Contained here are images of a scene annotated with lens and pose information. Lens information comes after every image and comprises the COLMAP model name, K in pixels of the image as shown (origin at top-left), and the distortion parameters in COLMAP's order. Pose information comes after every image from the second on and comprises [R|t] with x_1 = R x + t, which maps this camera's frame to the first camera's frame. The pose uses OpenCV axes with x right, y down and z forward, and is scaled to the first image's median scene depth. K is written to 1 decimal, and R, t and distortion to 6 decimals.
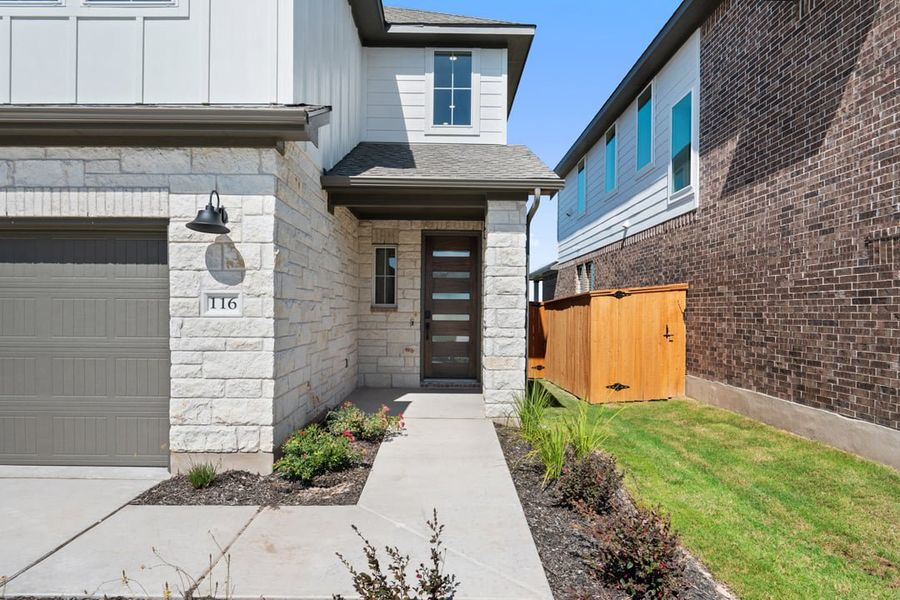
lens RADIAL K [[447.9, 0, 451.9], [0, 447.9, 297.3], [0, 0, 1]] dist [0.003515, 0.000207]
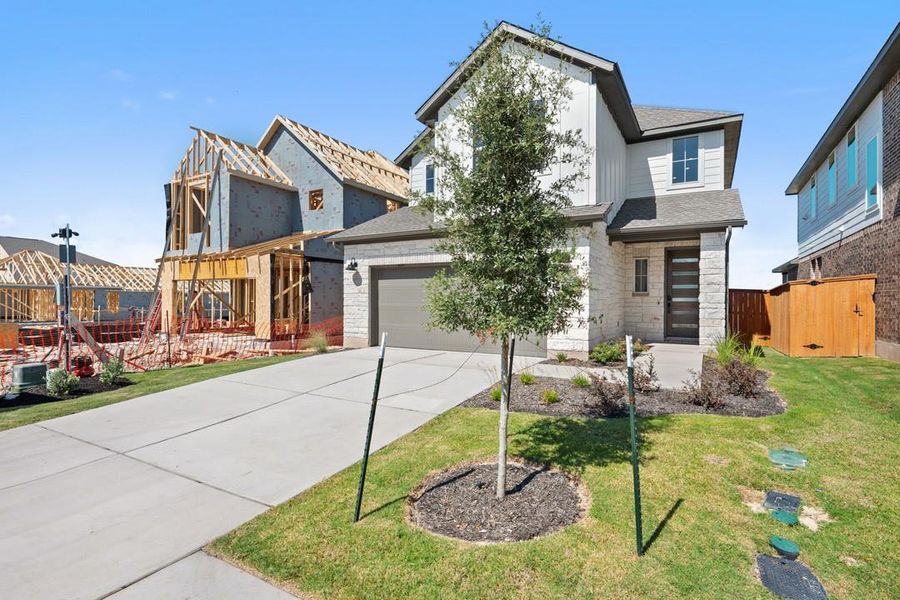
lens RADIAL K [[422.3, 0, 450.4], [0, 422.3, 303.0], [0, 0, 1]] dist [0.008332, -0.011569]
pose [[0.830980, 0.001839, -0.556299, 0.152180], [0.012018, 0.999702, 0.021258, 0.015207], [0.556172, -0.024351, 0.830710, -0.794259]]
